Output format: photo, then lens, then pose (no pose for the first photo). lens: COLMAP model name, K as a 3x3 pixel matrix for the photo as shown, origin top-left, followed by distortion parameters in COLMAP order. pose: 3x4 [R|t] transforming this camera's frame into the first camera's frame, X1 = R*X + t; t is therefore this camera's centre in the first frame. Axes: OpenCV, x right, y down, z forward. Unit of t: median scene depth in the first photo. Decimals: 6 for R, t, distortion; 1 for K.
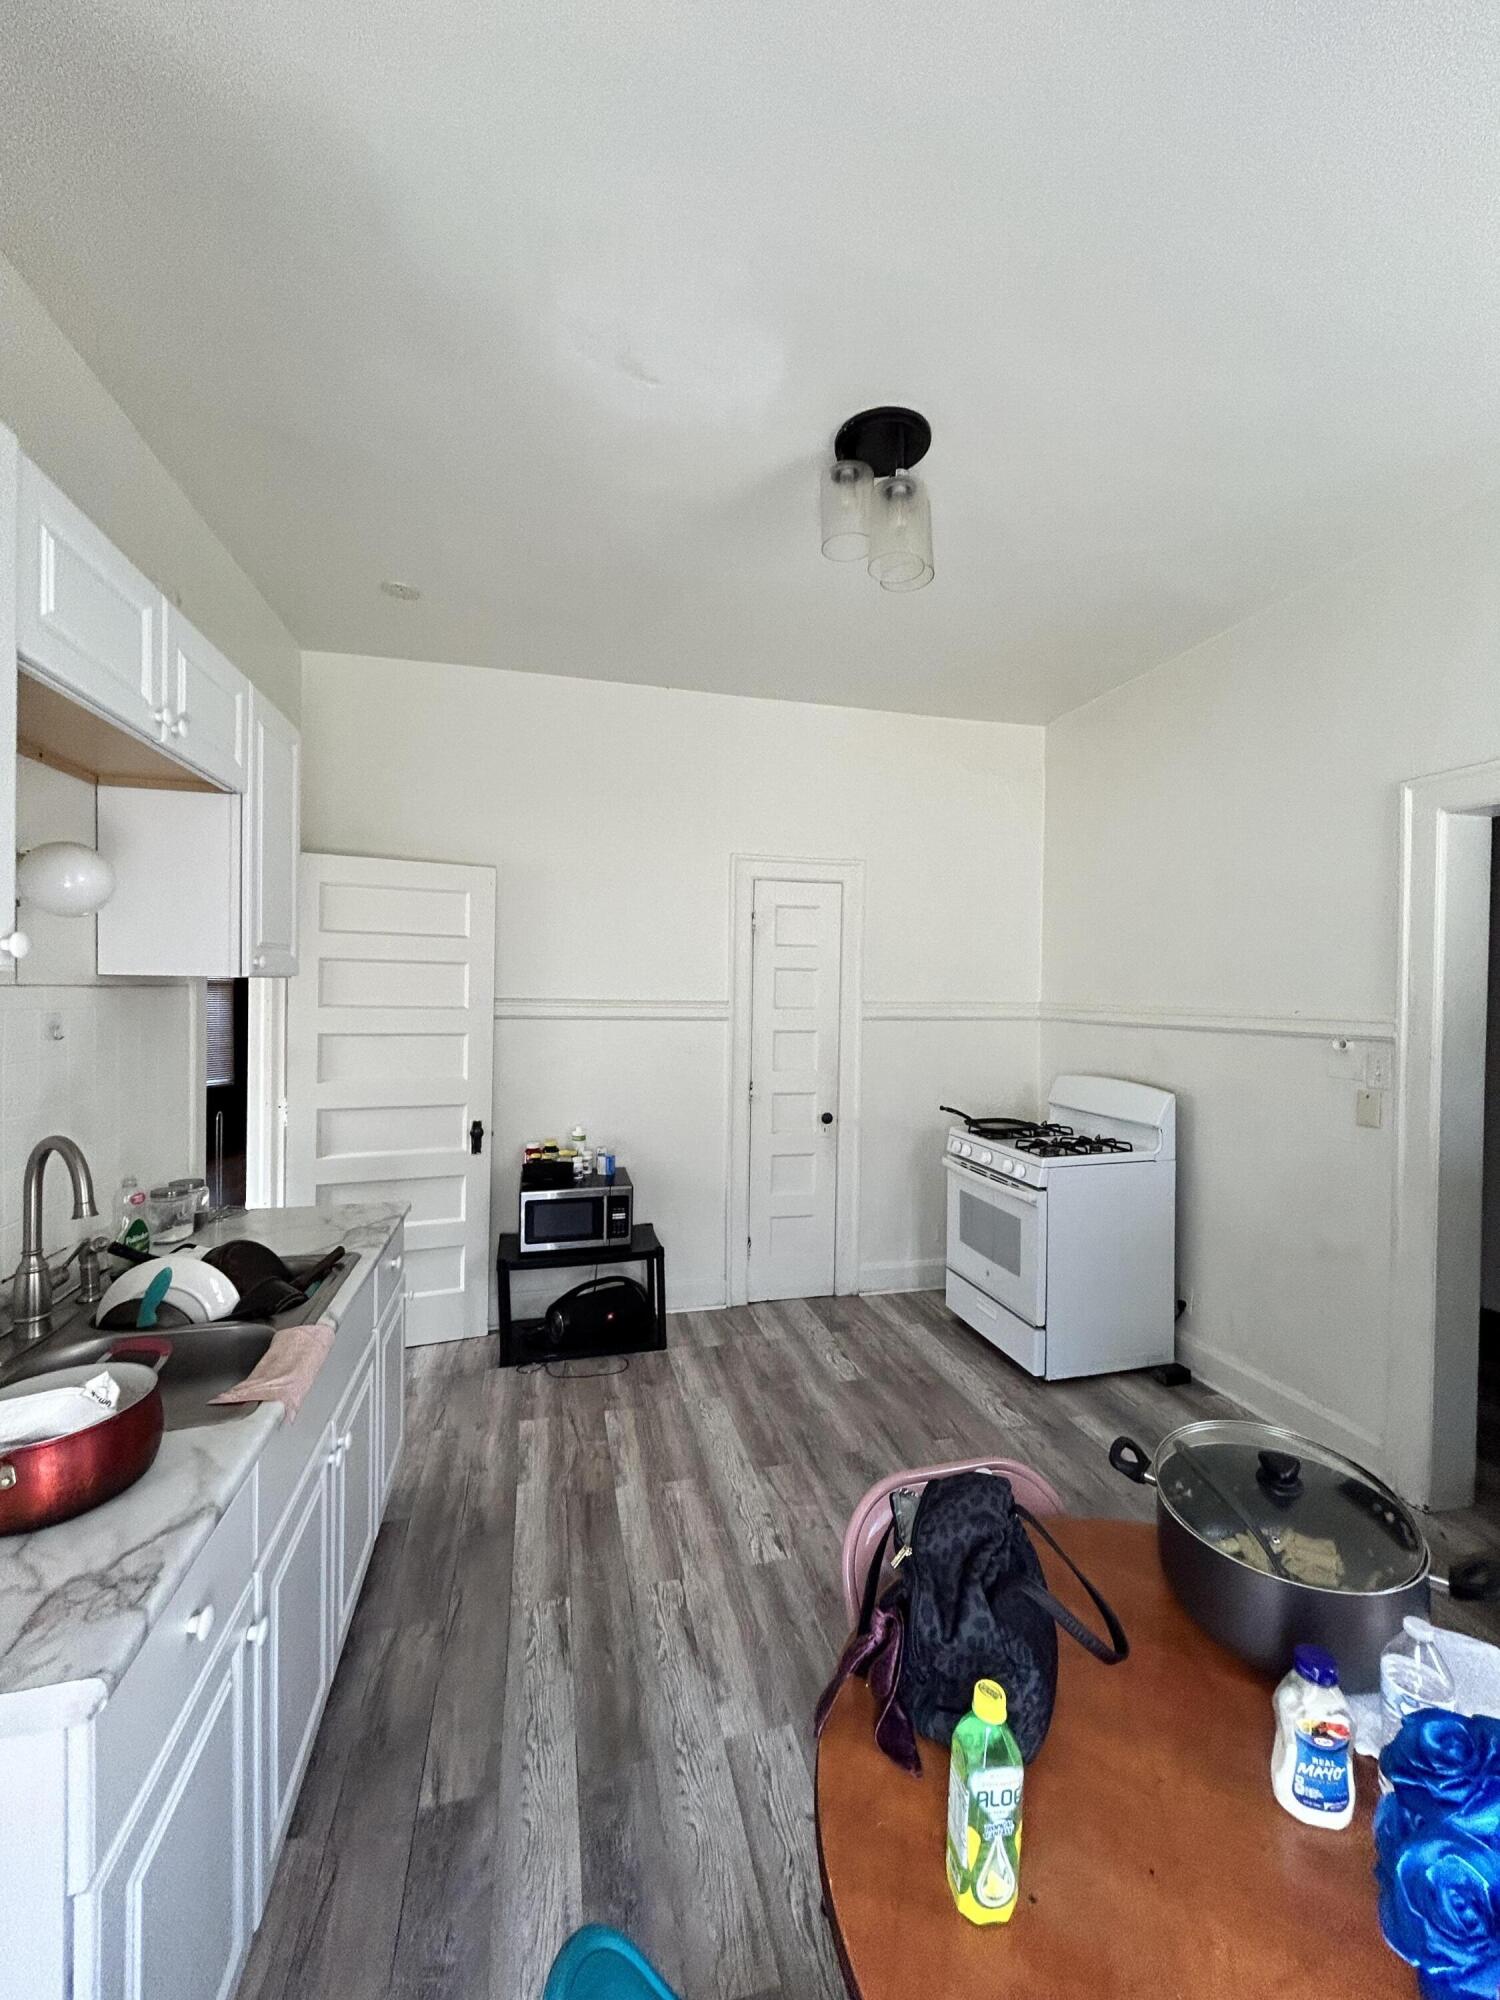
lens RADIAL K [[798.7, 0, 750.0], [0, 798.7, 1000.0], [0, 0, 1]] dist [-0.002405, -0.000045]
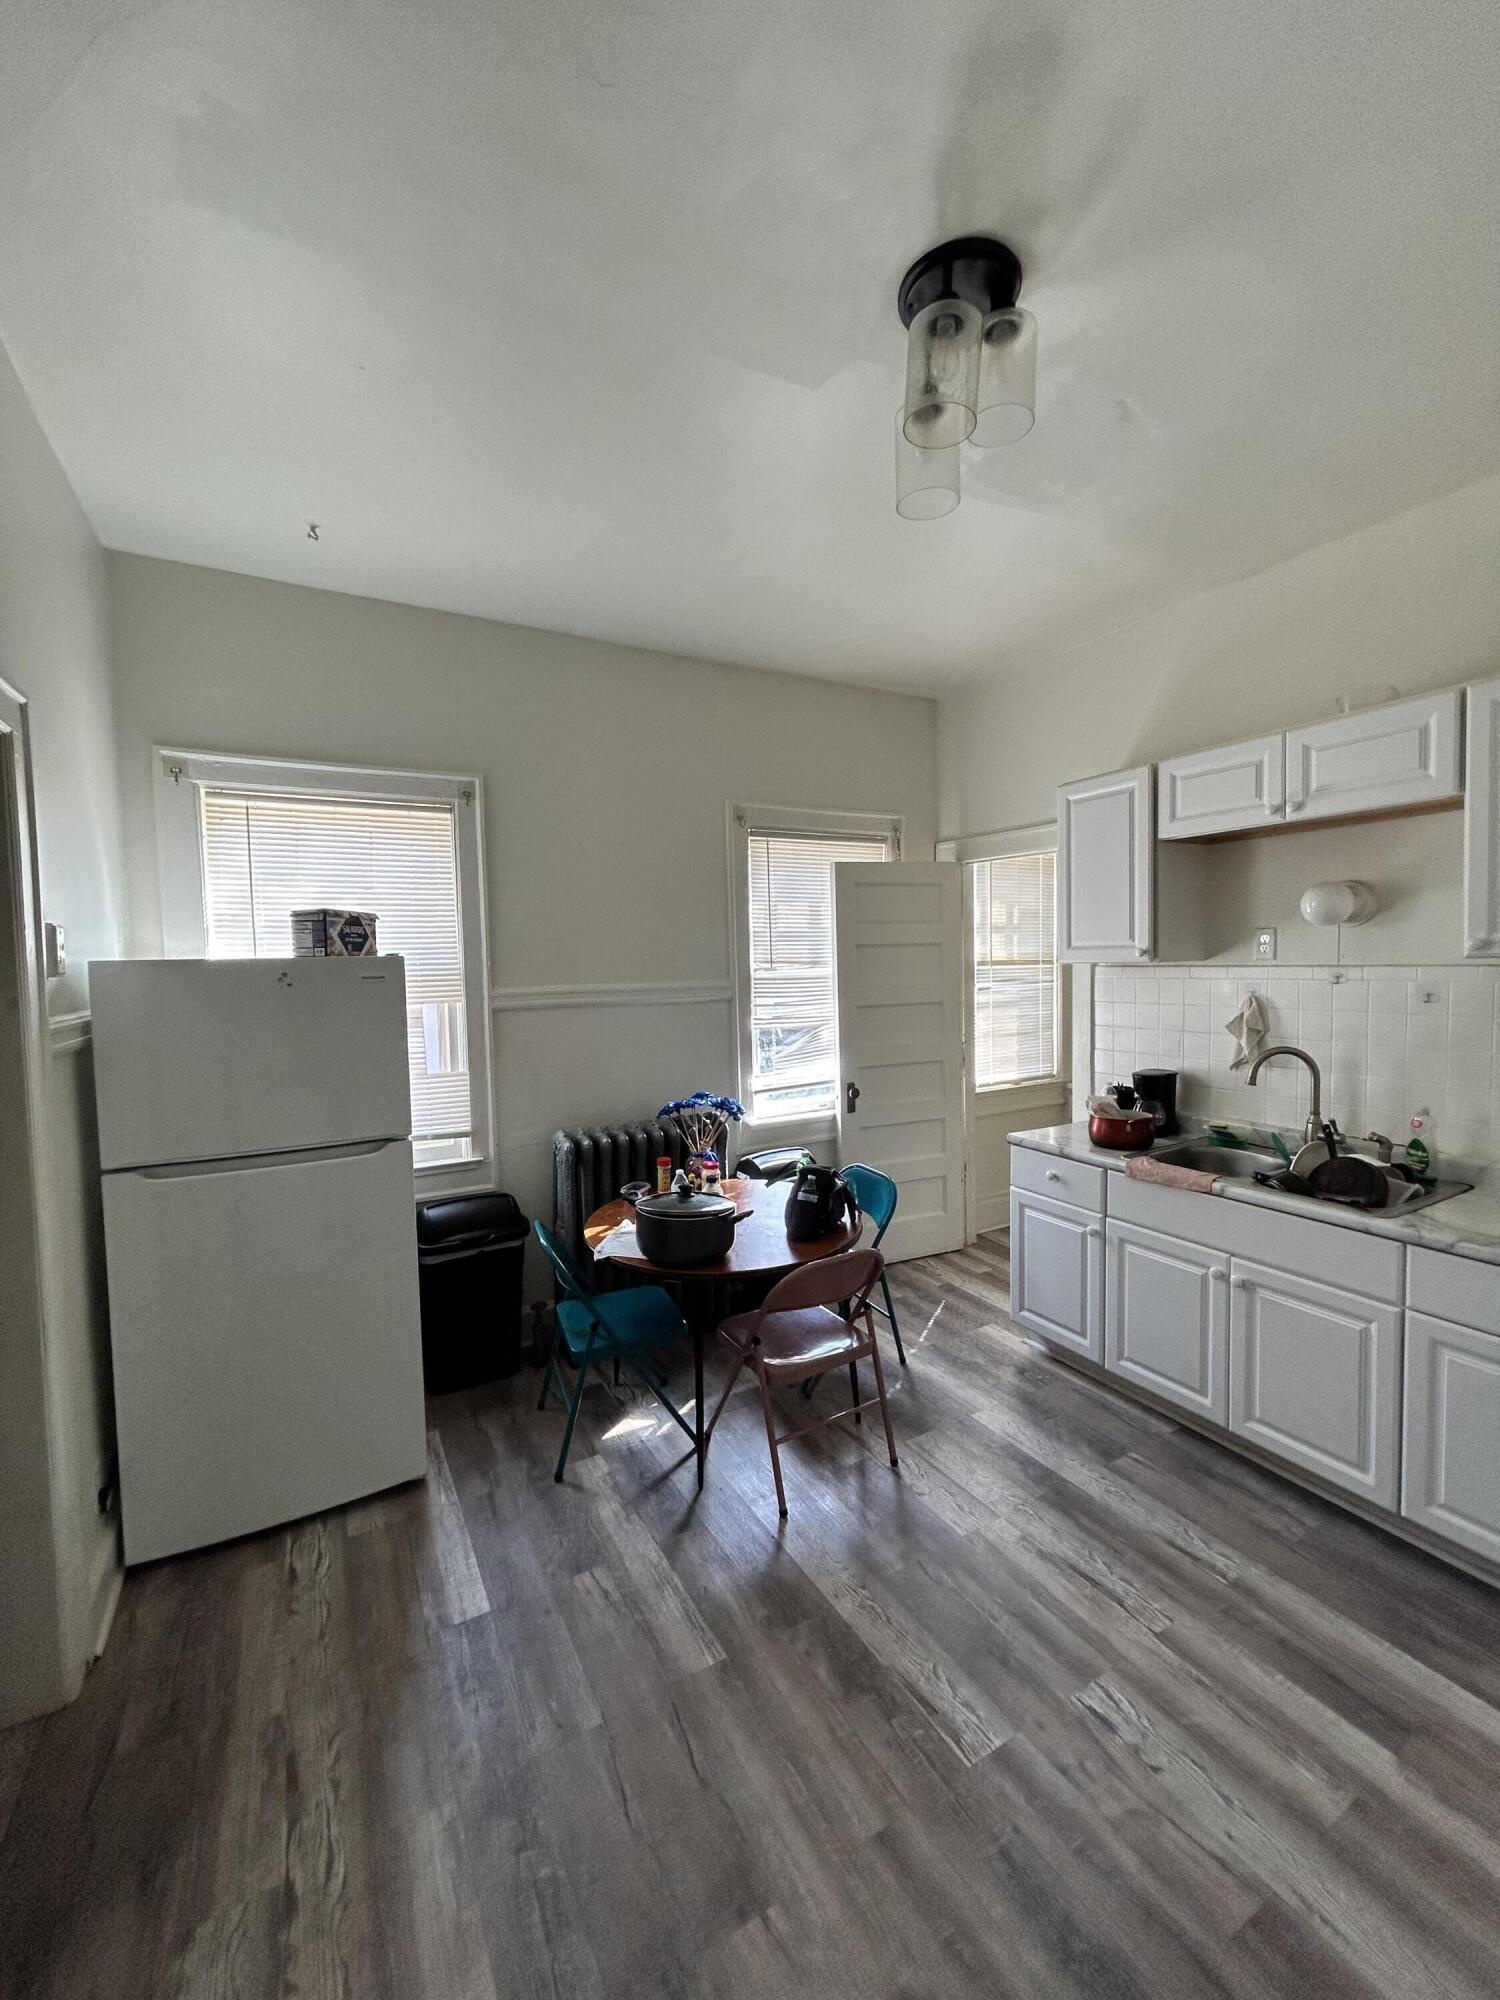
lens RADIAL K [[798.7, 0, 750.0], [0, 798.7, 1000.0], [0, 0, 1]] dist [-0.002405, -0.000045]
pose [[-0.966342, 0.020049, -0.256479, 0.507523], [0.005106, 0.998257, 0.058796, -0.035240], [0.257211, 0.055508, -0.964760, 1.523859]]
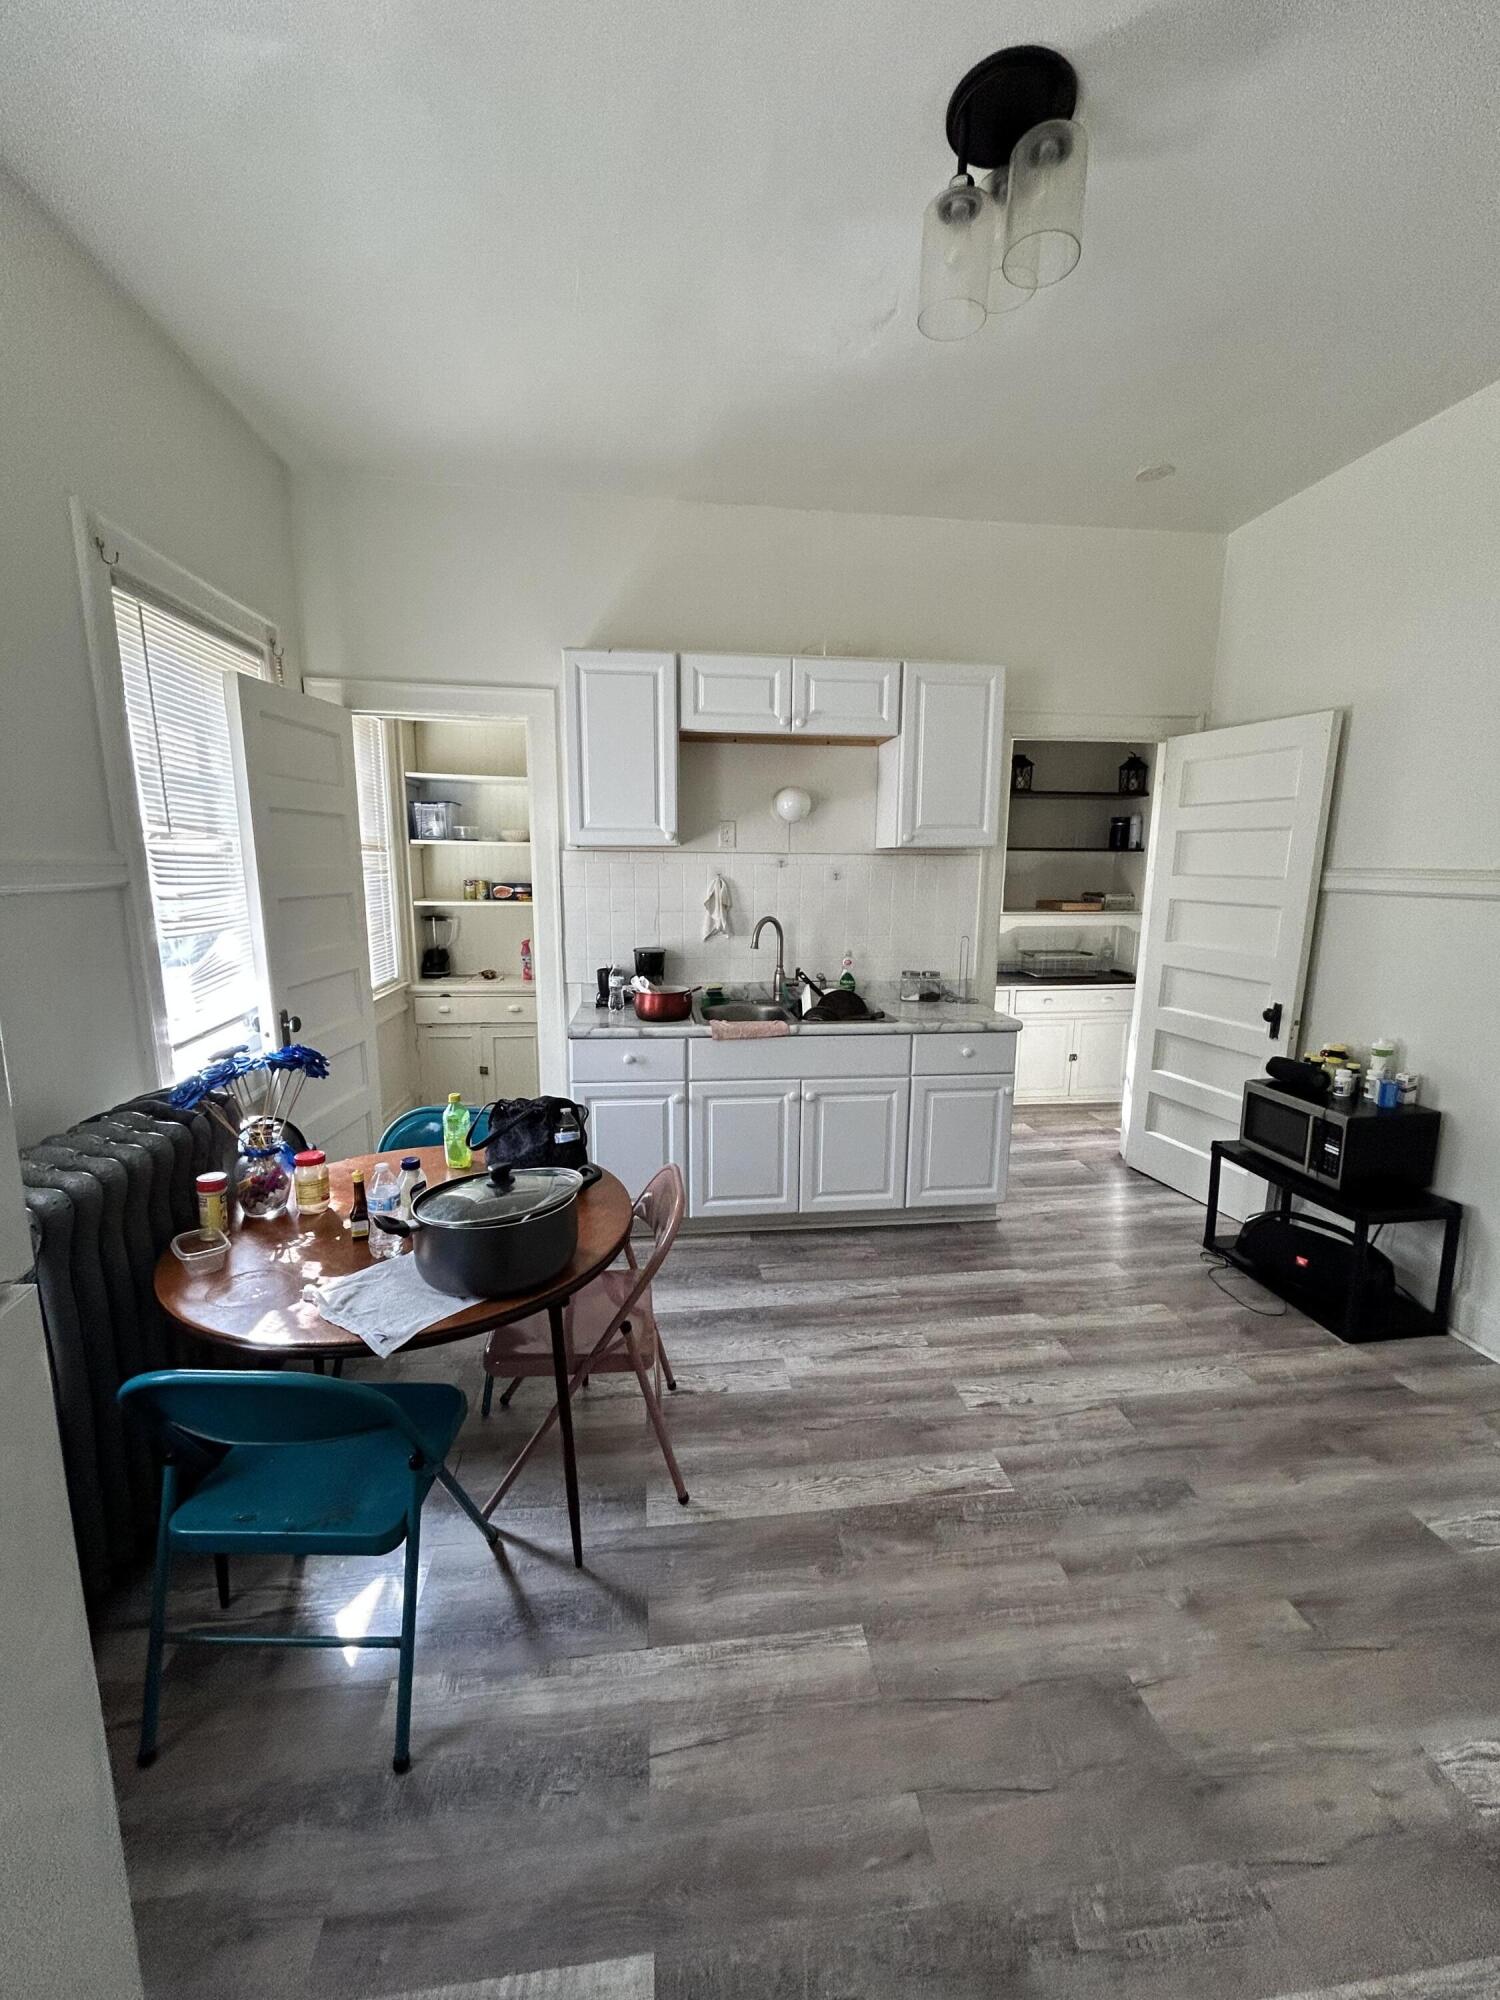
lens RADIAL K [[799.1, 0, 757.8], [0, 799.1, 1002.9], [0, 0, 1]] dist [-0.006699, 0.000242]
pose [[-0.122852, 0.154516, -0.980323, 0.930744], [-0.022695, 0.987109, 0.158429, 0.029069], [0.992166, 0.041711, -0.117761, 0.771911]]
